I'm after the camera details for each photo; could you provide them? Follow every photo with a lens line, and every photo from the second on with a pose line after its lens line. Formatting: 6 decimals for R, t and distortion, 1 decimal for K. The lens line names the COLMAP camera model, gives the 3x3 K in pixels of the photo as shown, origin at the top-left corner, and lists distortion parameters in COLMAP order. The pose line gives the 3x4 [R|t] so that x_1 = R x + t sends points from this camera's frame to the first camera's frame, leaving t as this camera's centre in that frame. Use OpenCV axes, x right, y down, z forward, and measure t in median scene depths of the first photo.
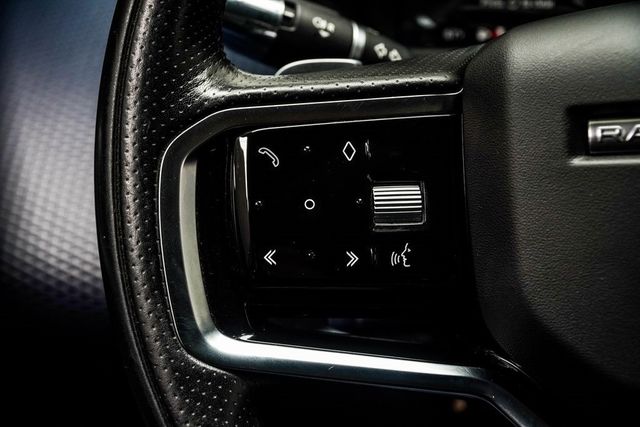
lens RADIAL K [[1156.3, 0, 320.0], [0, 1156.3, 213.5], [0, 0, 1]] dist [-0.043922, -0.080889]
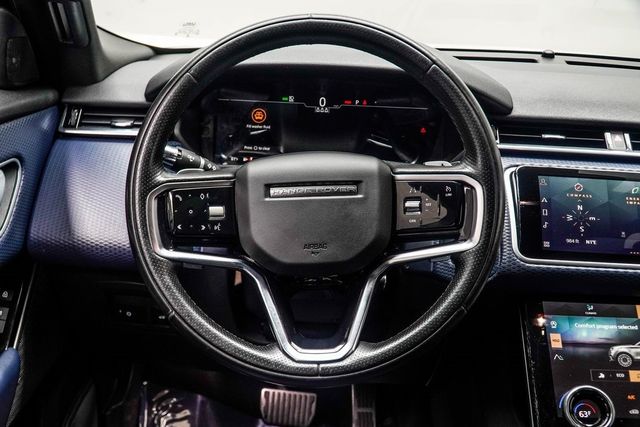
lens RADIAL K [[684.7, 0, 320.0], [0, 684.7, 213.5], [0, 0, 1]] dist [-0.013132, -0.038436]
pose [[0.974065, 0.001025, 0.226265, -0.093461], [0.012095, 0.998324, -0.056592, 0.115544], [-0.225943, 0.057861, 0.972421, -1.049847]]
